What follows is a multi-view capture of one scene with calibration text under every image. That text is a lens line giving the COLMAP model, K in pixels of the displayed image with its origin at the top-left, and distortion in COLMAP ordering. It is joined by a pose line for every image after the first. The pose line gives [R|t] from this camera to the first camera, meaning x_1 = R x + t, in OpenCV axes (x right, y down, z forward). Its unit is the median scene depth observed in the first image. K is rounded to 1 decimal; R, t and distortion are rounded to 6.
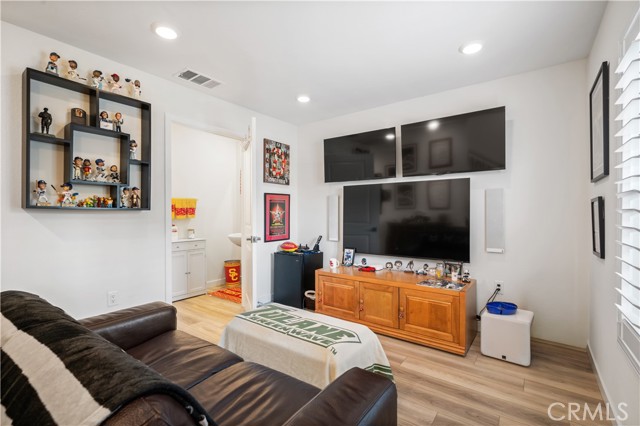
lens RADIAL K [[291.7, 0, 319.9], [0, 291.7, 212.3], [0, 0, 1]] dist [-0.000434, -0.000145]
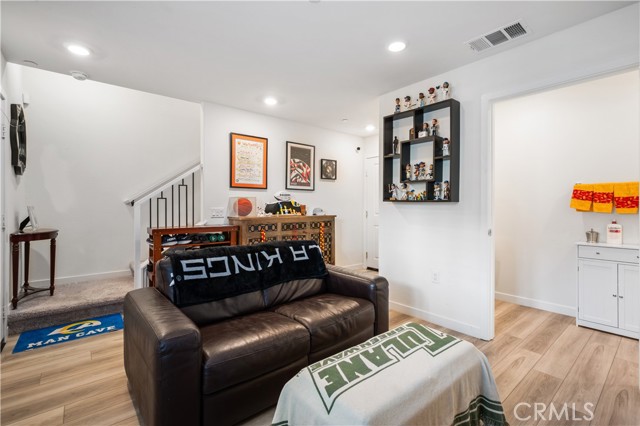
lens RADIAL K [[291.7, 0, 324.5], [0, 291.7, 203.6], [0, 0, 1]] dist [-0.000434, -0.000145]
pose [[-0.241510, 0.000518, -0.970398, 0.592765], [0.001486, 0.999999, 0.000164, -0.001215], [0.970397, -0.001402, -0.241510, 0.907148]]
